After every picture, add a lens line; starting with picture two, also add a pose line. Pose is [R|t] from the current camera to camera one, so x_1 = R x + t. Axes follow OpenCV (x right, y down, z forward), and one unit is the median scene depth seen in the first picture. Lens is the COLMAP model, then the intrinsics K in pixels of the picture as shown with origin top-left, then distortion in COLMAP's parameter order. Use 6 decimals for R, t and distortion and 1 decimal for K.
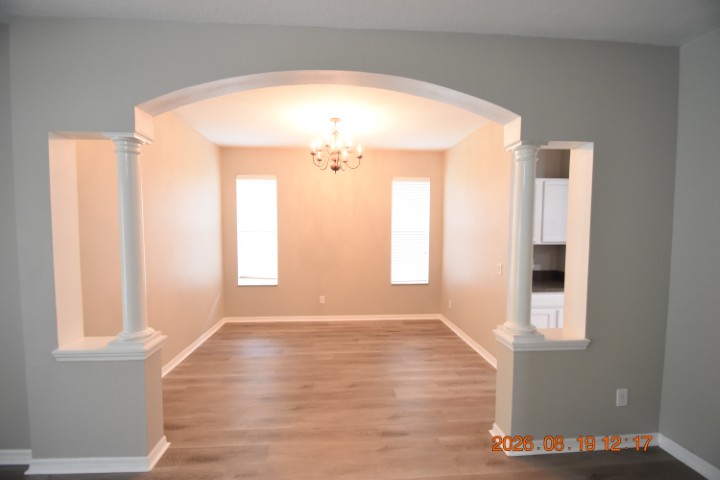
lens RADIAL K [[315.0, 0, 356.0], [0, 315.0, 243.6], [0, 0, 1]] dist [0.019453, -0.019015]
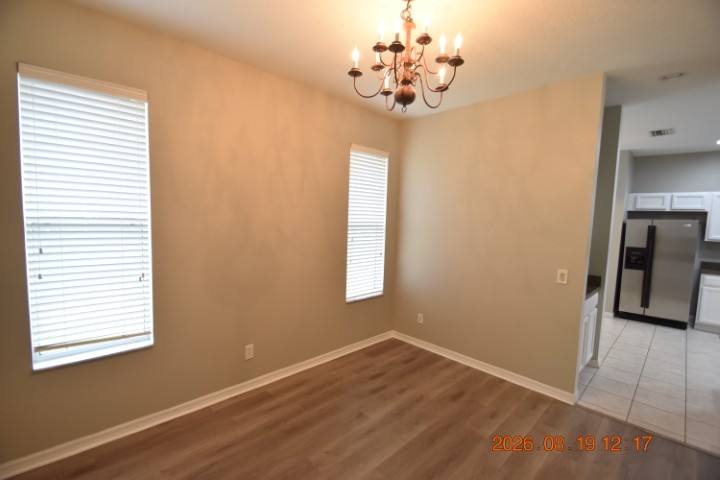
lens RADIAL K [[315.0, 0, 356.0], [0, 315.0, 243.6], [0, 0, 1]] dist [0.019453, -0.019015]
pose [[0.770012, -0.036324, 0.636995, -0.374956], [0.009883, 0.998937, 0.045018, -0.036621], [-0.637953, -0.028369, 0.769552, 0.582097]]
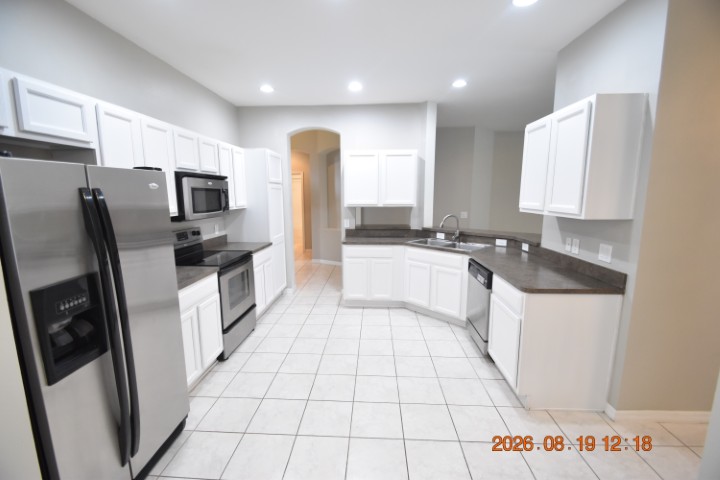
lens RADIAL K [[315.0, 0, 356.0], [0, 315.0, 243.6], [0, 0, 1]] dist [0.019453, -0.019015]
pose [[-0.991211, -0.017059, 0.131182, 0.909602], [0.010773, 0.977947, 0.208574, -0.047548], [-0.131848, 0.208154, -0.969169, 1.062810]]
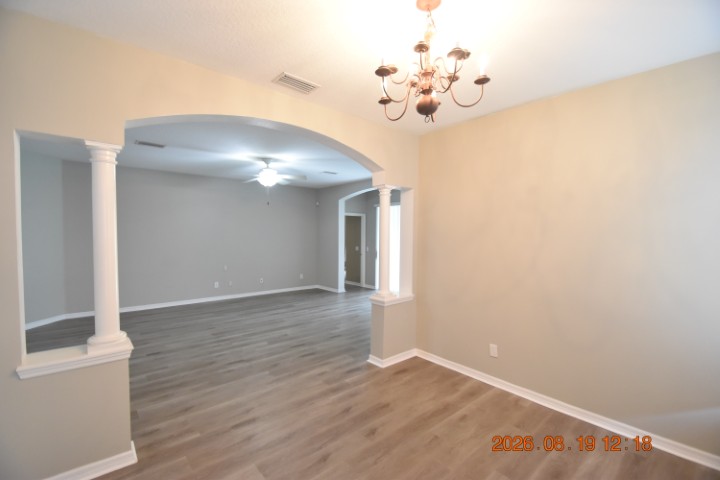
lens RADIAL K [[315.0, 0, 356.0], [0, 315.0, 243.6], [0, 0, 1]] dist [0.019453, -0.019015]
pose [[-0.802499, 0.008678, -0.596591, 0.255497], [-0.045440, 0.996101, 0.075613, -0.062468], [0.594921, 0.087788, -0.798976, 1.142997]]
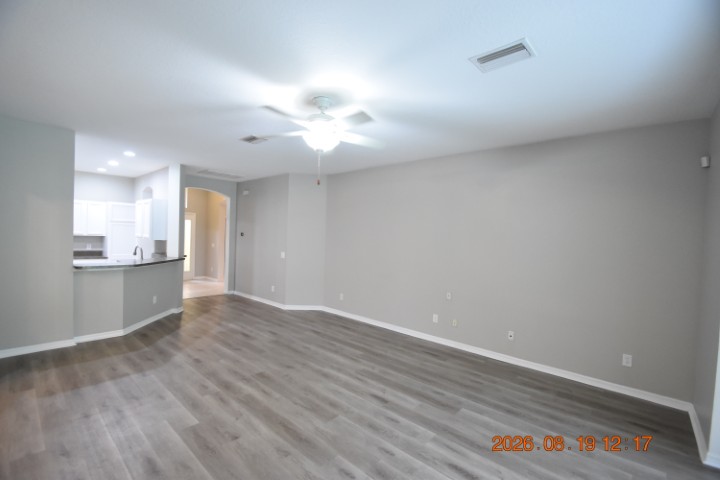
lens RADIAL K [[315.0, 0, 356.0], [0, 315.0, 243.6], [0, 0, 1]] dist [0.019453, -0.019015]
pose [[-0.692602, -0.047944, 0.719724, -0.758401], [0.001471, 0.997693, 0.067877, -0.025479], [-0.721318, 0.048071, -0.690934, 0.336774]]
